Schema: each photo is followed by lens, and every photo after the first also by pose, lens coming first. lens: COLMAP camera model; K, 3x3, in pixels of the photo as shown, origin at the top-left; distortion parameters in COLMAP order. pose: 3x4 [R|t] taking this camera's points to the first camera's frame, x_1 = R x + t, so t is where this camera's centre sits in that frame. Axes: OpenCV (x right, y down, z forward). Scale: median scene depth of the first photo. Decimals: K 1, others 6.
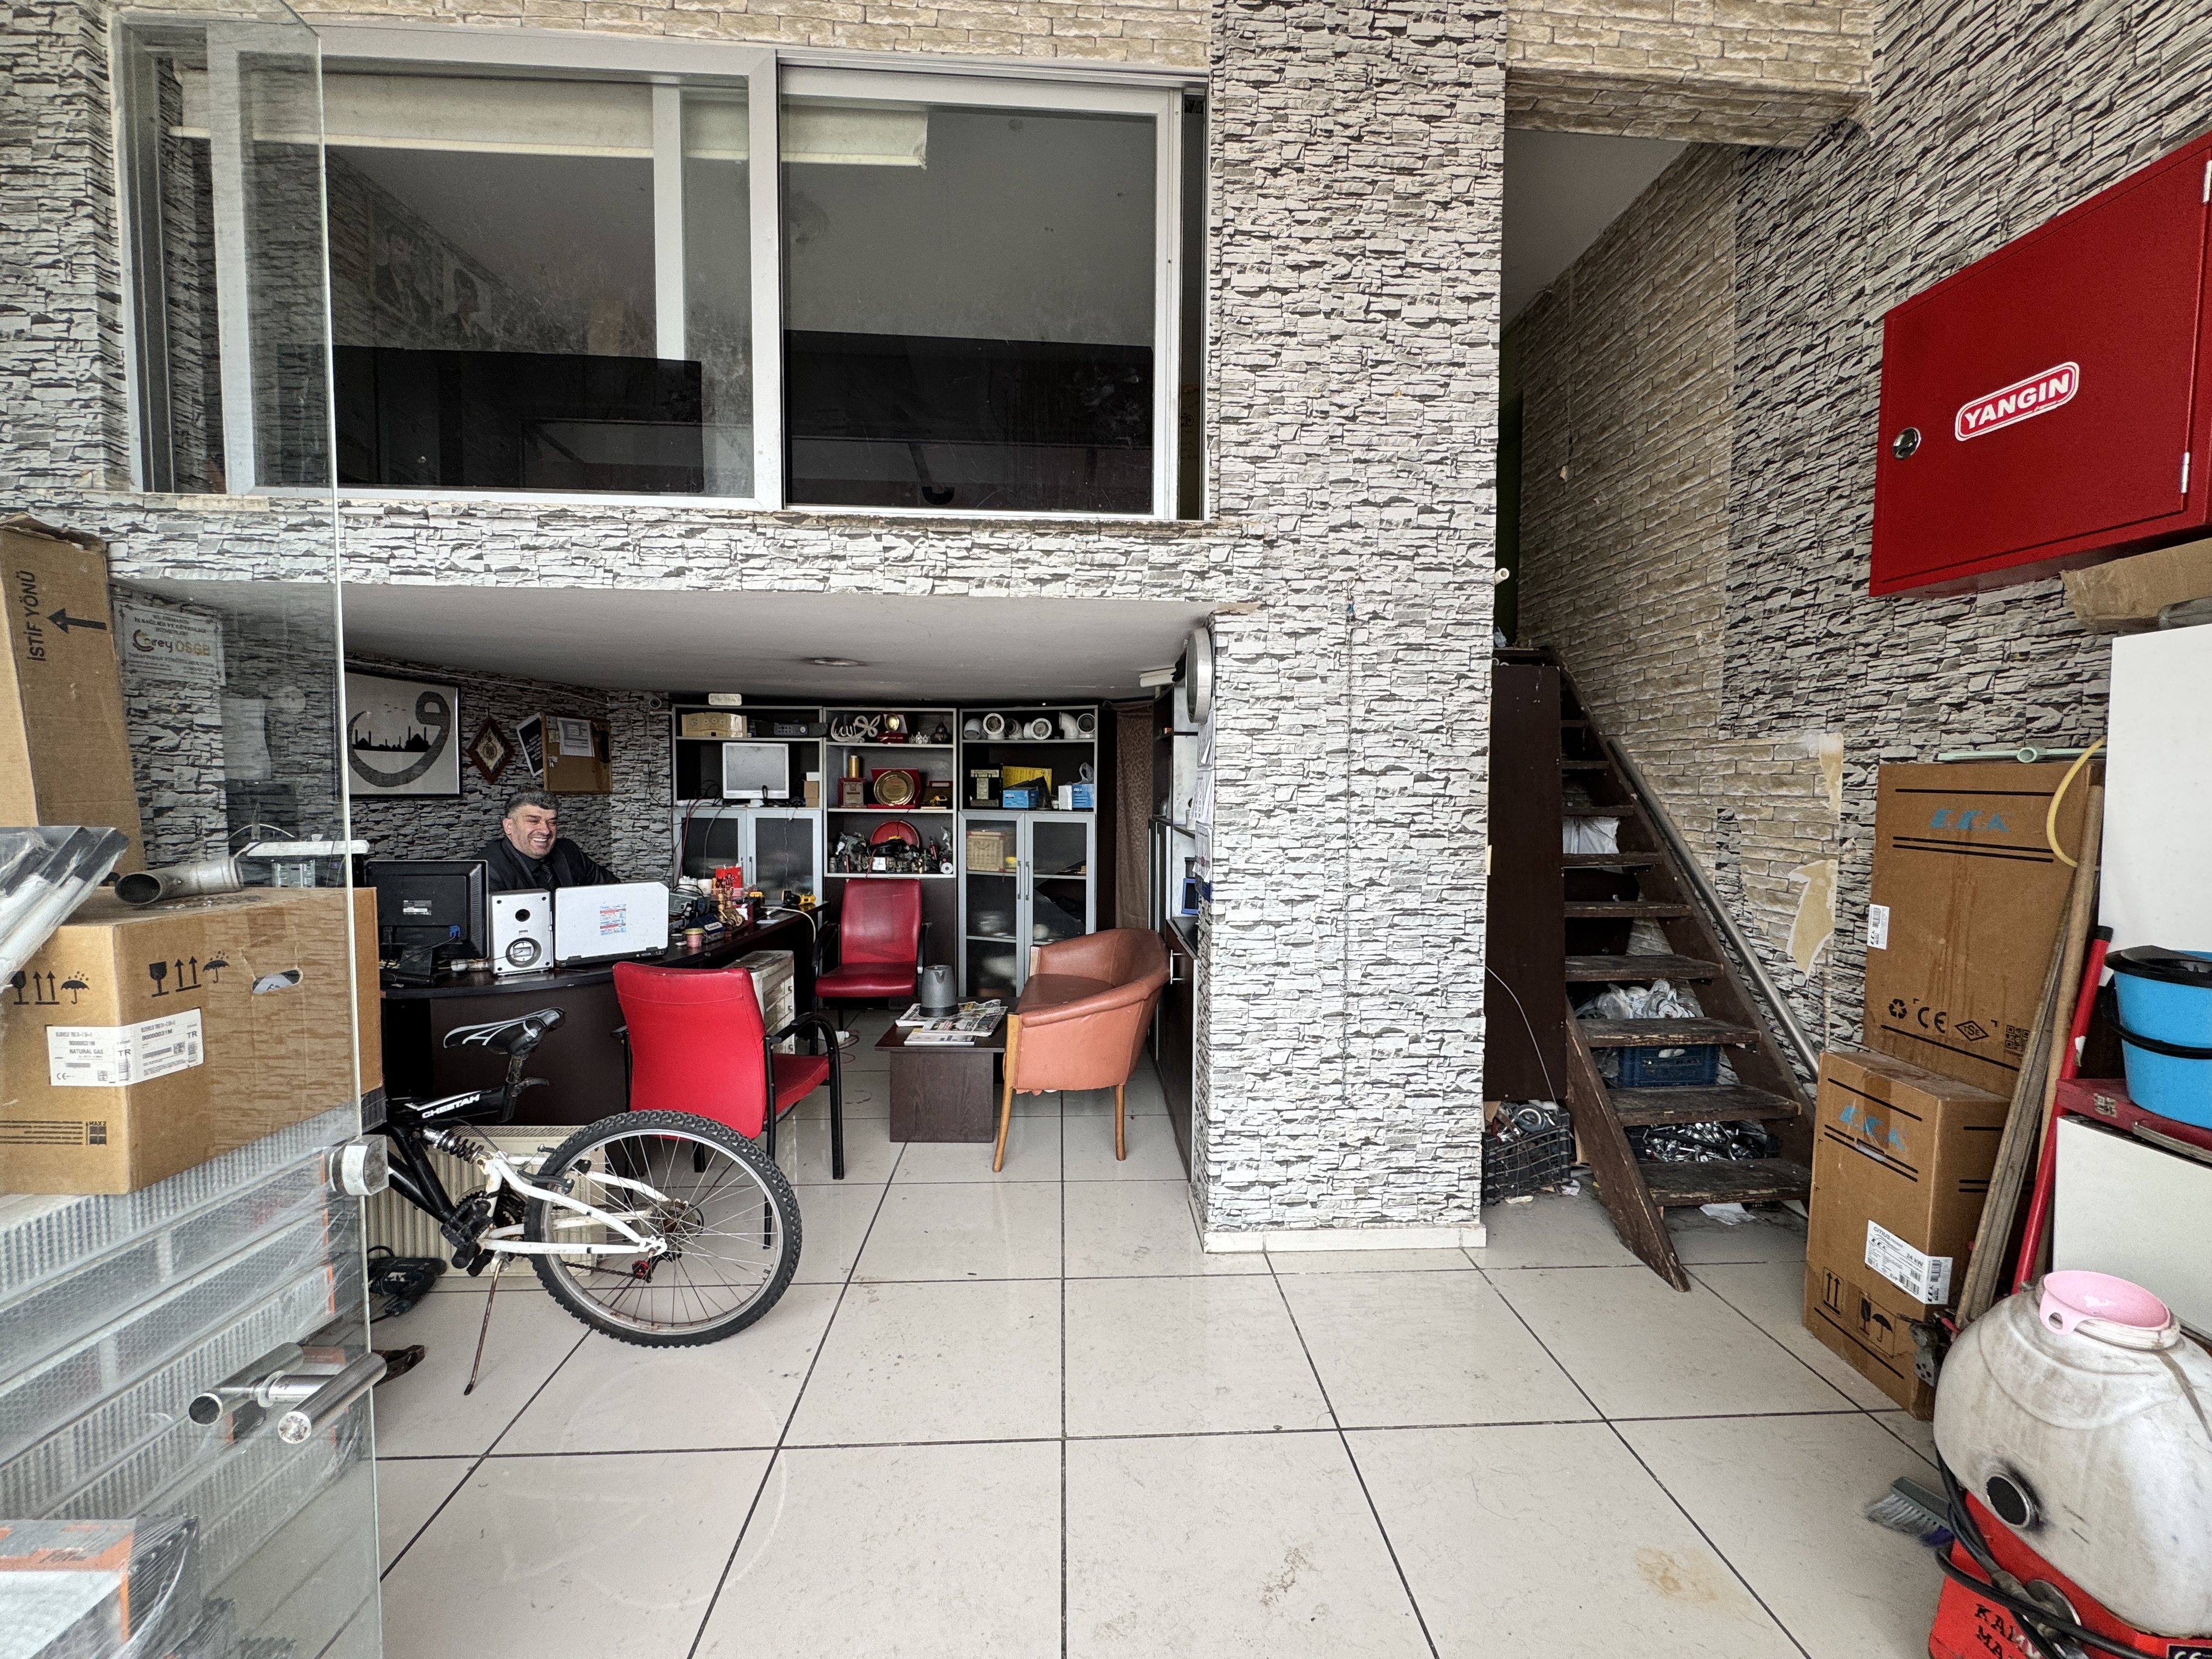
lens RADIAL K [[879.5, 0, 1104.4], [0, 879.5, 828.1], [0, 0, 1]] dist [-0.003413, 0.000130]
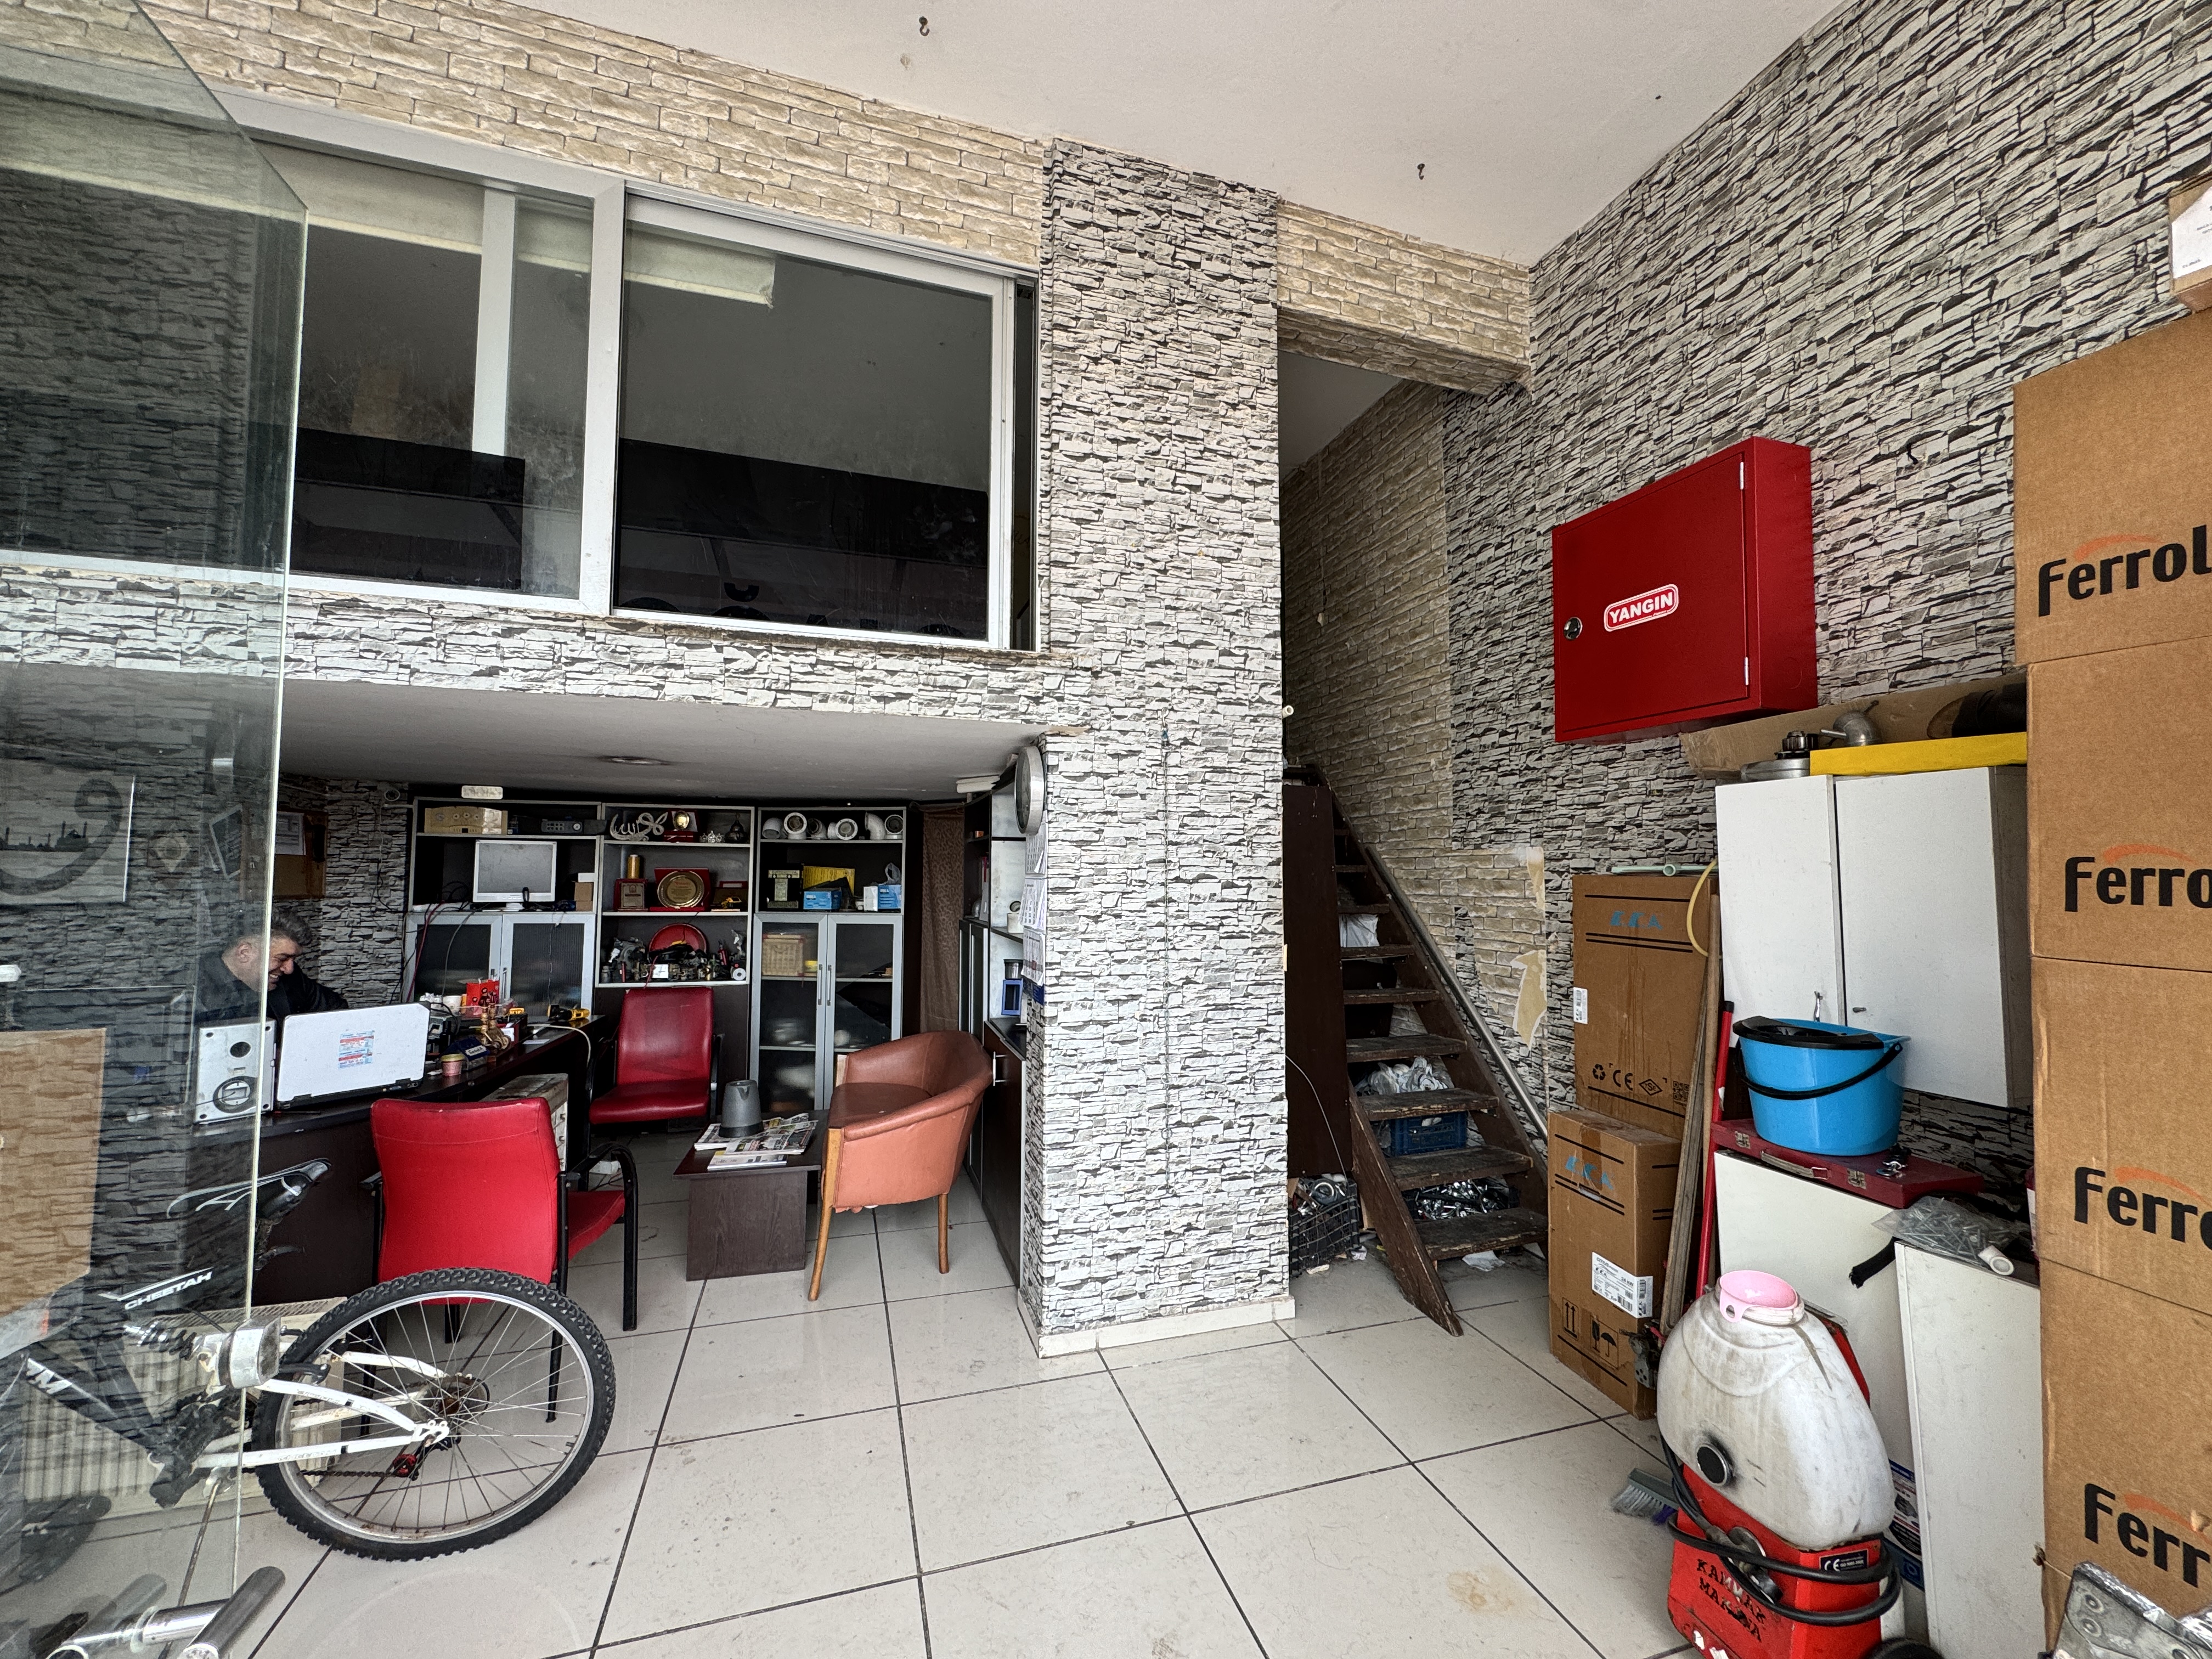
lens RADIAL K [[879.5, 0, 1104.4], [0, 879.5, 828.2], [0, 0, 1]] dist [-0.003413, 0.000130]
pose [[0.968724, 0.011917, 0.247856, -0.072124], [0.013964, 0.994646, -0.102397, -0.016974], [-0.247749, 0.102656, 0.963370, -0.050337]]
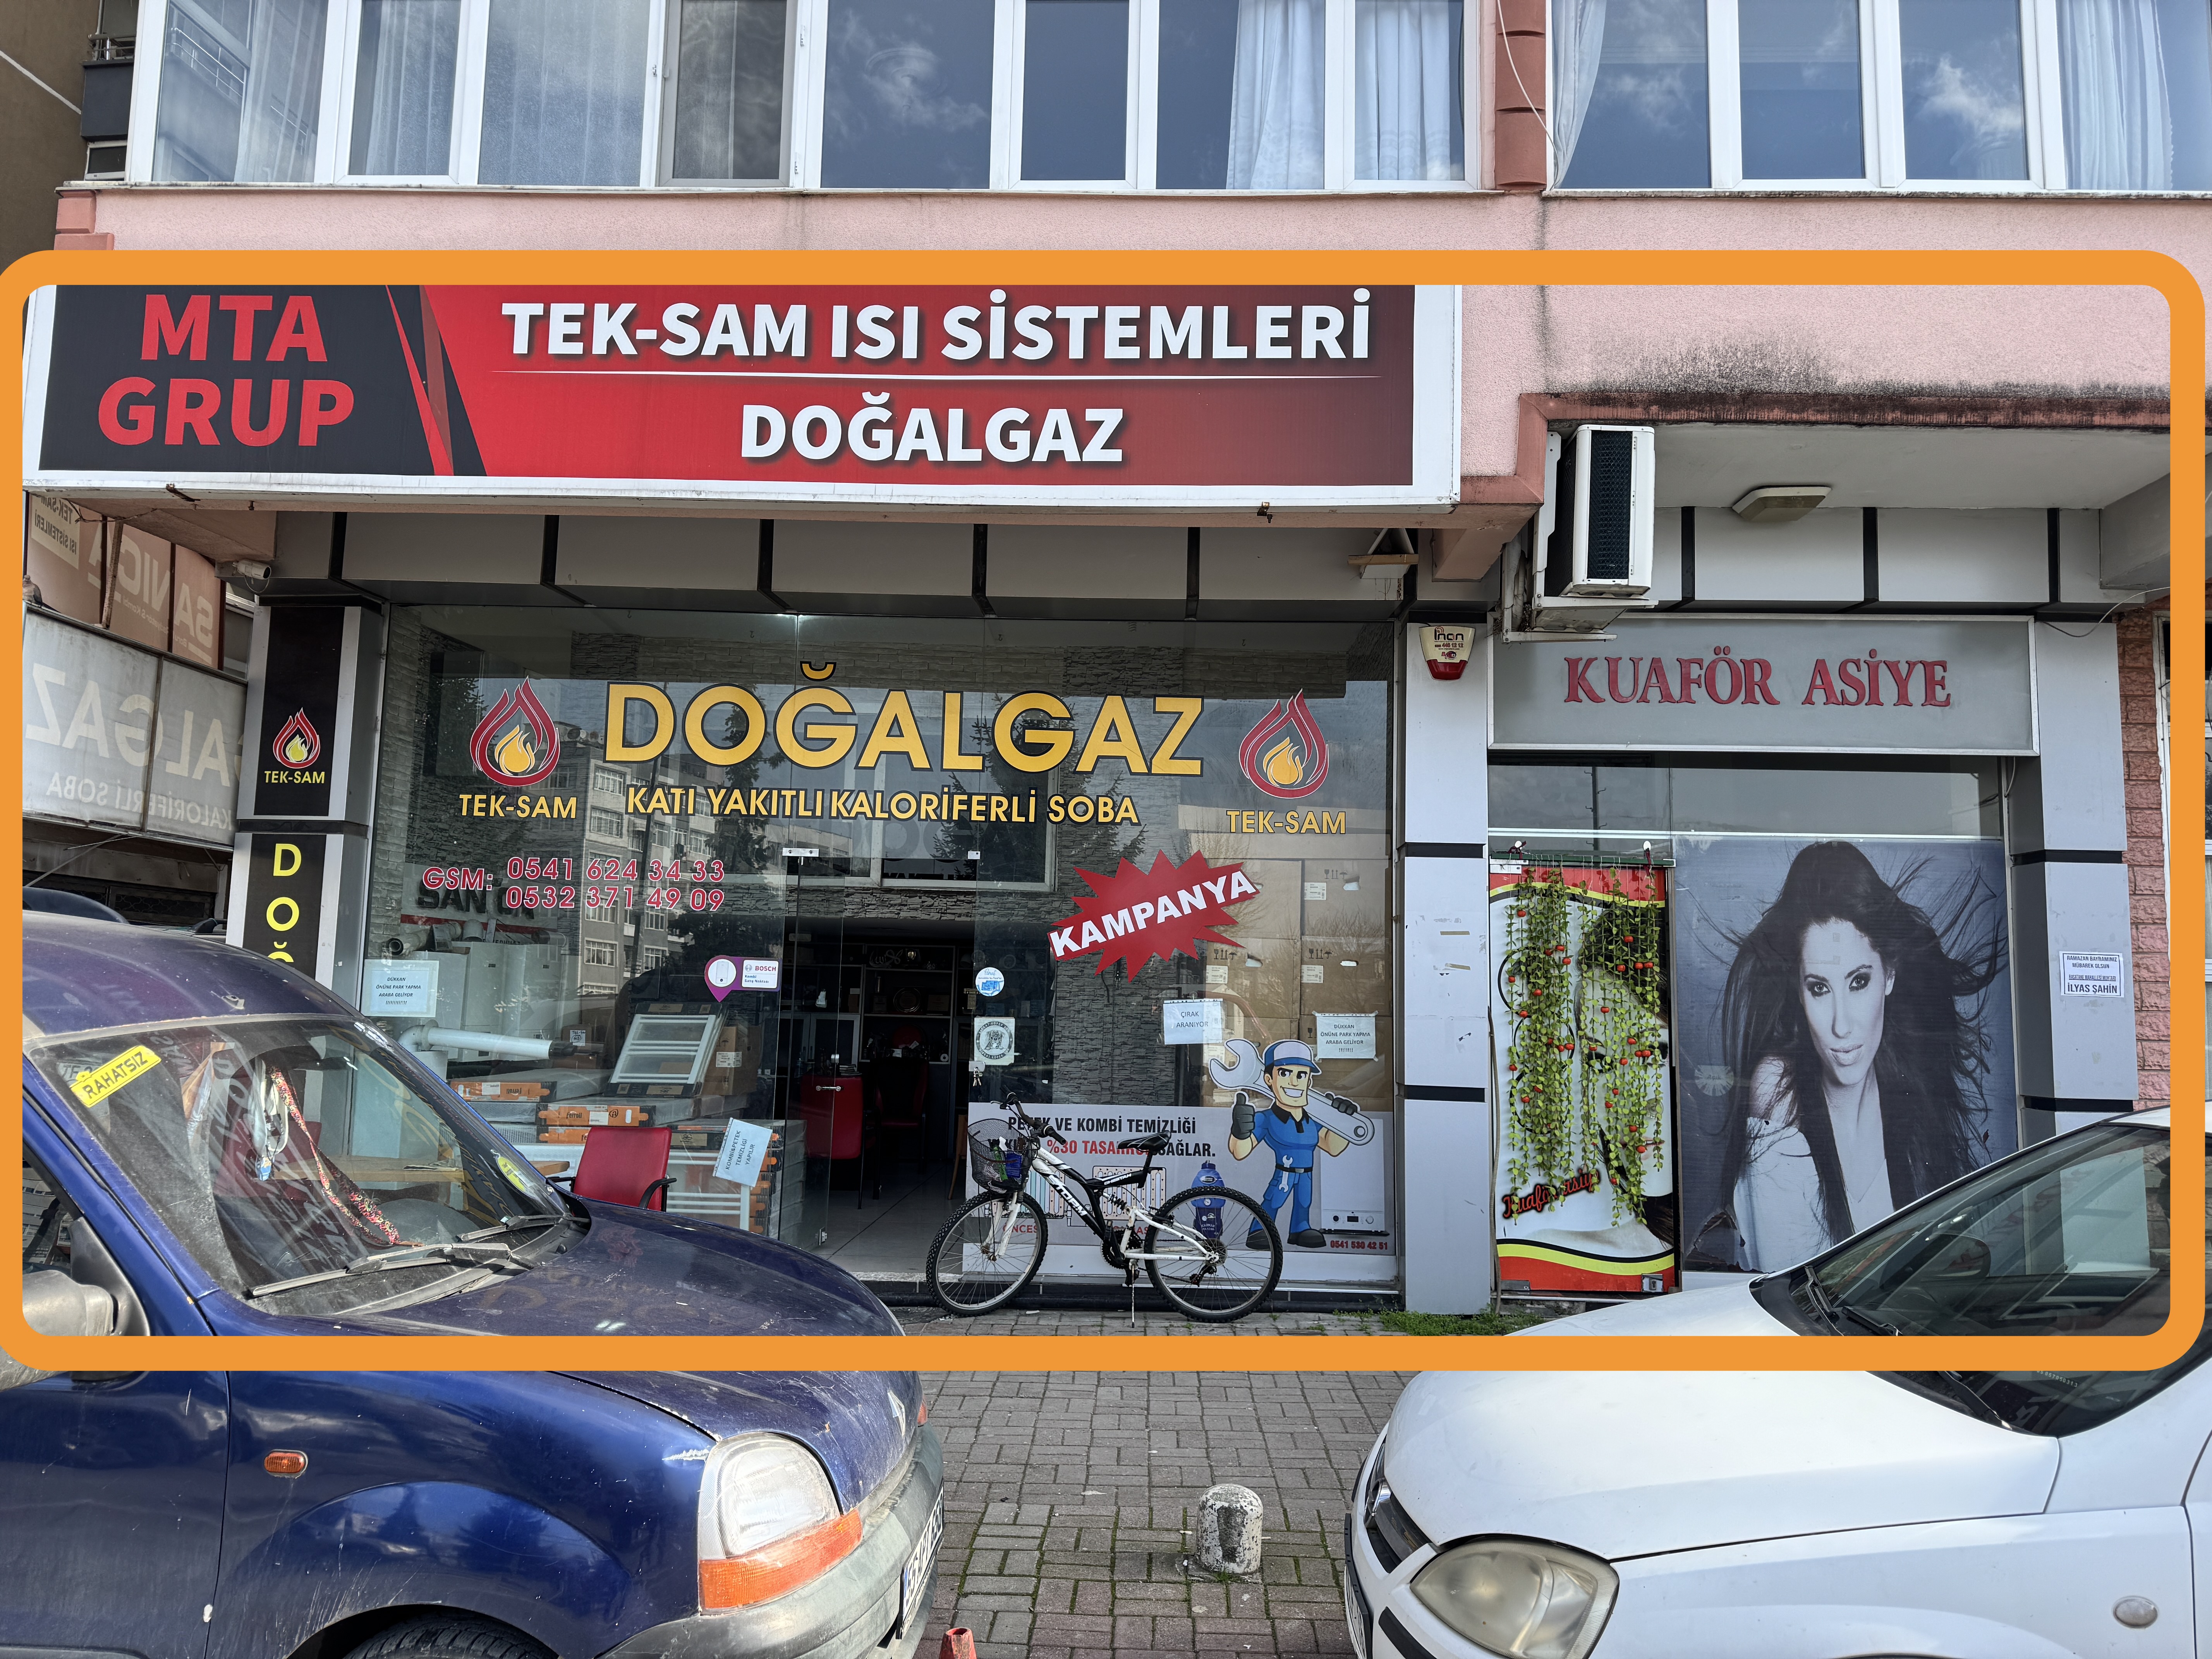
lens RADIAL K [[1561.4, 0, 1113.0], [0, 1561.4, 836.7], [0, 0, 1]] dist [0.067292, -0.105093]
pose [[0.996416, 0.012906, -0.083598, 0.619476], [-0.026094, 0.986990, -0.158653, 0.180256], [0.080463, 0.160265, 0.983789, -3.151669]]
